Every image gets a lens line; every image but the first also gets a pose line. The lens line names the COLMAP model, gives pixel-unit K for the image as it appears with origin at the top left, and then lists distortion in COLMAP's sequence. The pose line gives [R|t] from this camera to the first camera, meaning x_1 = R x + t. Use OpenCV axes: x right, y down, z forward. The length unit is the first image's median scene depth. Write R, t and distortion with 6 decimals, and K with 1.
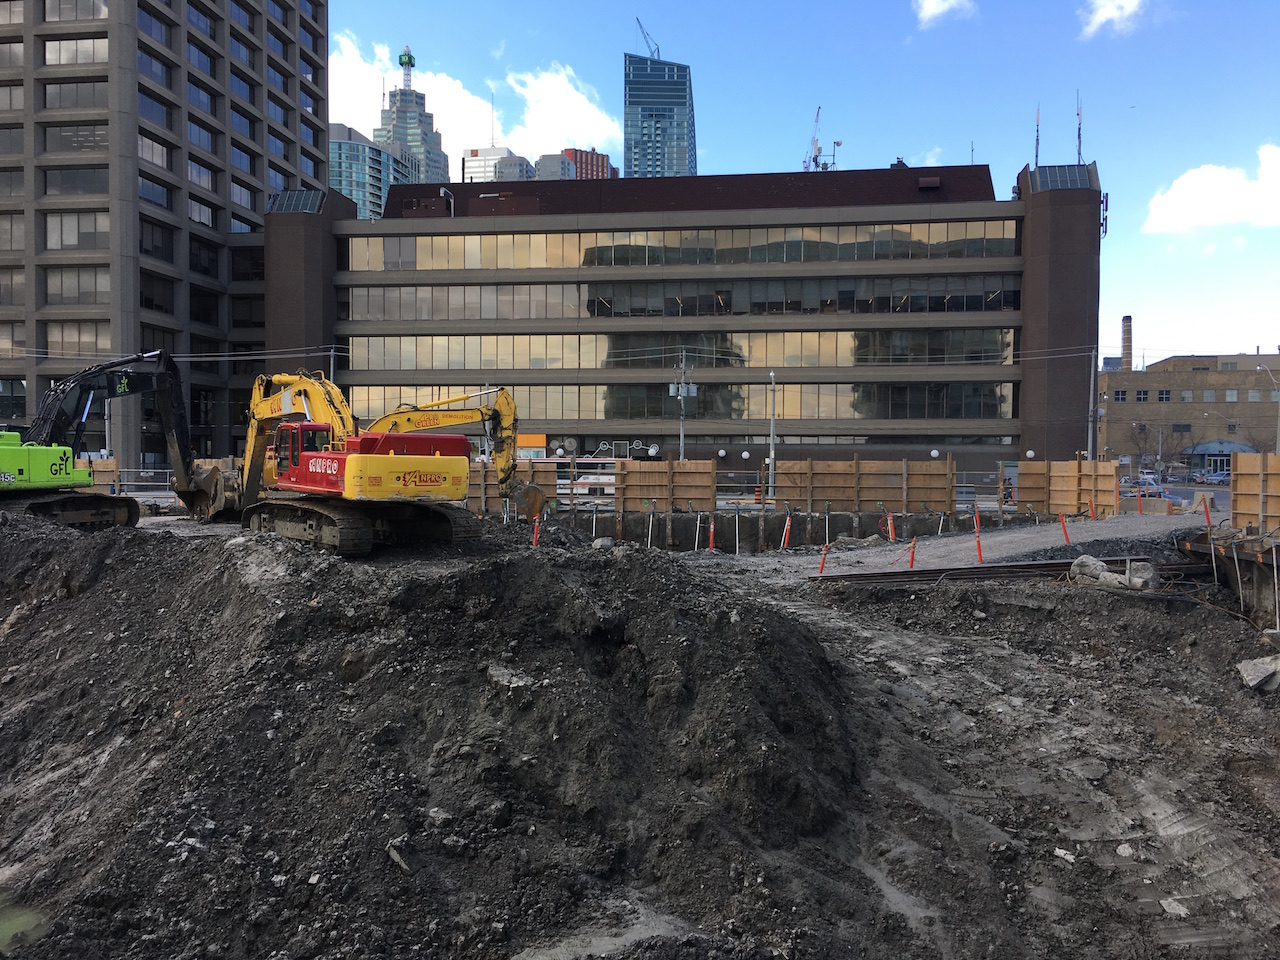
lens RADIAL K [[1082.7, 0, 640.0], [0, 1082.7, 480.0], [0, 0, 1]] dist [0.076272, -0.083246]
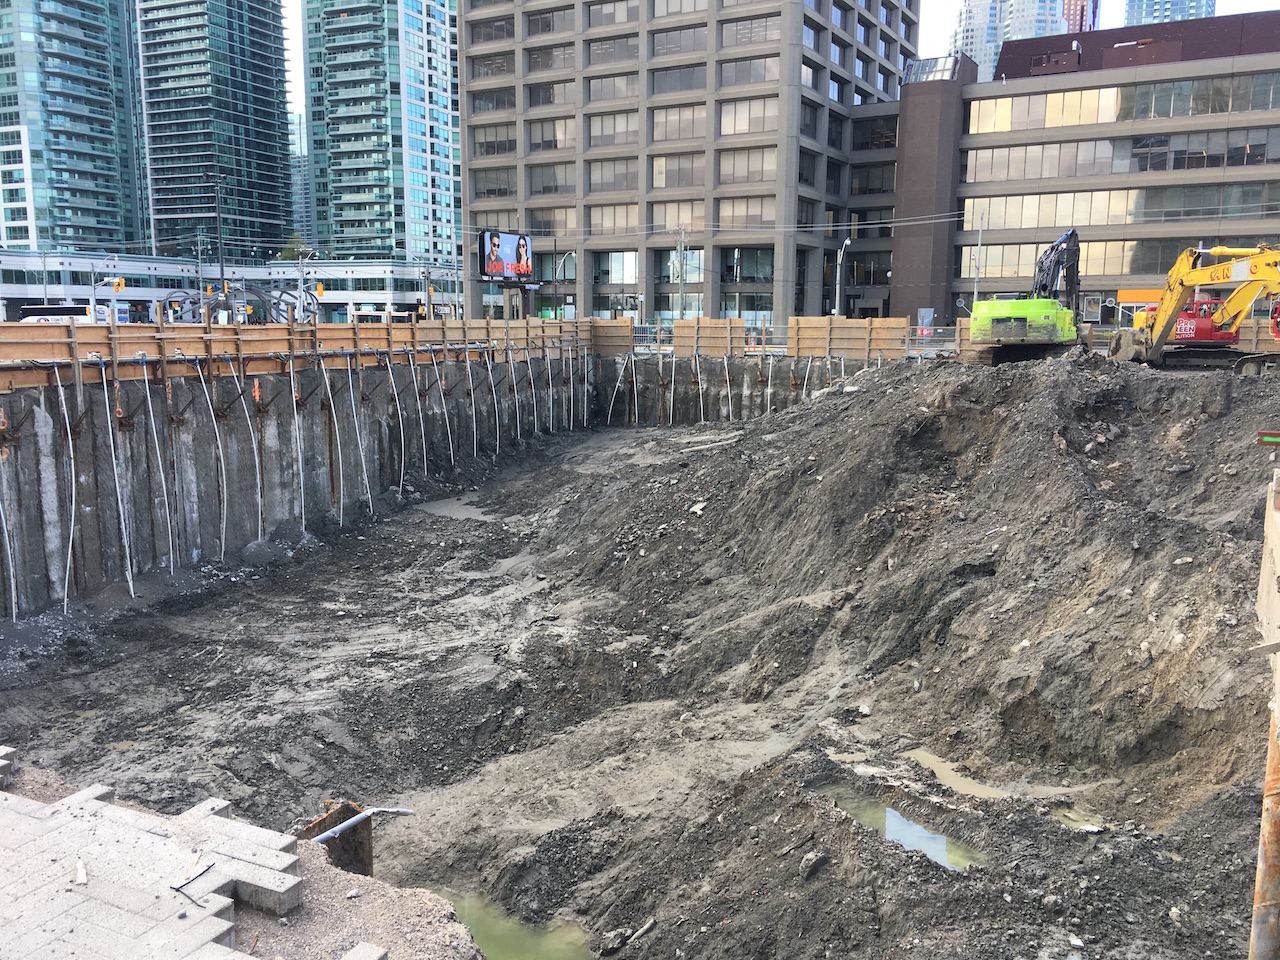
lens RADIAL K [[1084.4, 0, 640.0], [0, 1084.4, 480.0], [0, 0, 1]] dist [0.086495, -0.105083]
pose [[0.928186, 0.054938, -0.368039, -0.161542], [-0.005893, 0.991088, 0.133079, -0.000003], [0.372070, -0.121353, 0.920237, -0.137576]]
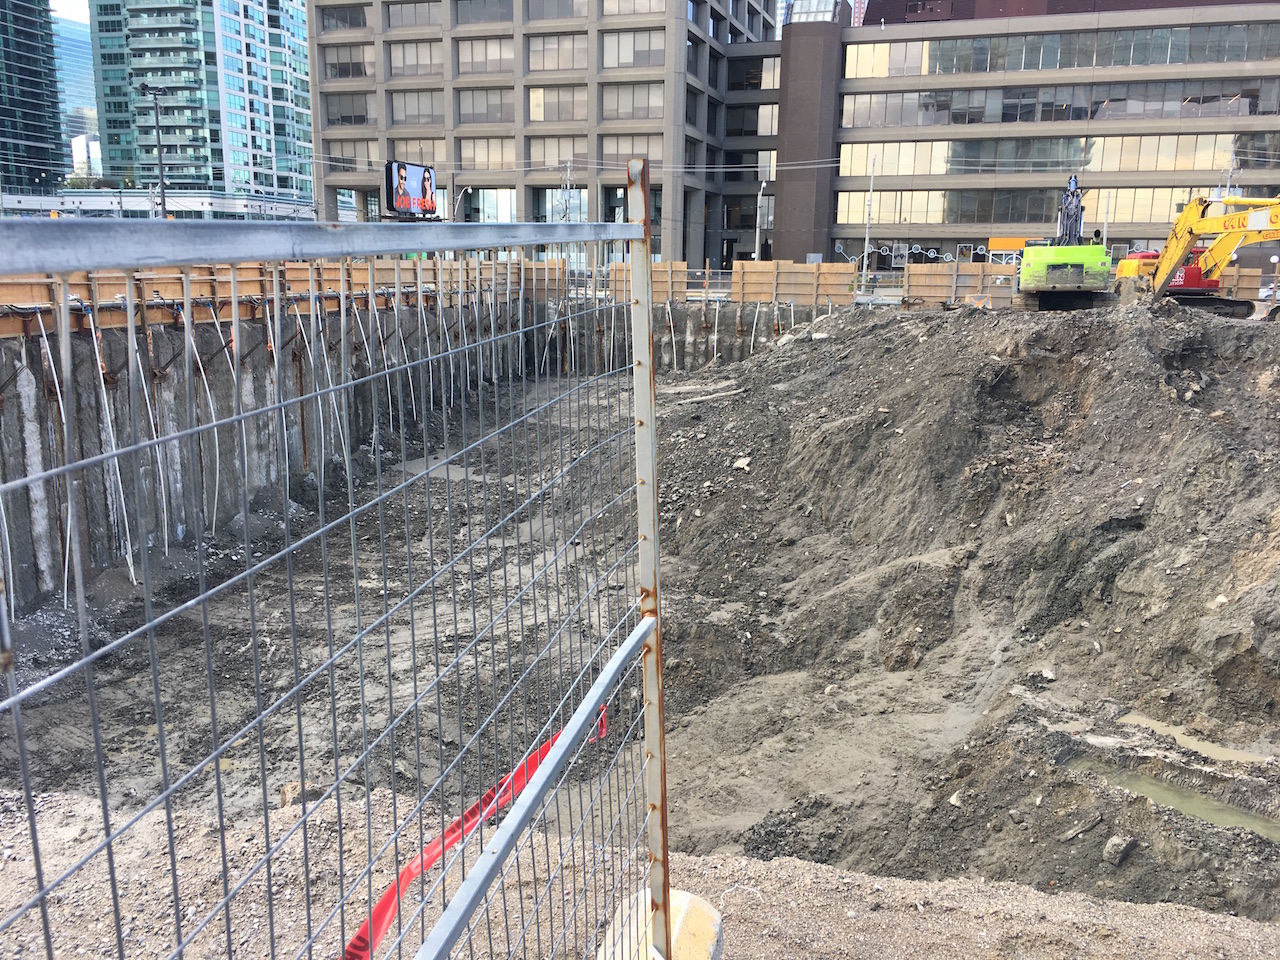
lens RADIAL K [[1084.4, 0, 640.0], [0, 1084.4, 480.0], [0, 0, 1]] dist [0.086495, -0.105083]
pose [[0.981609, 0.047758, -0.184832, -0.260101], [-0.013579, 0.983216, 0.181937, 0.000296], [0.190419, -0.176081, 0.965783, -0.137736]]
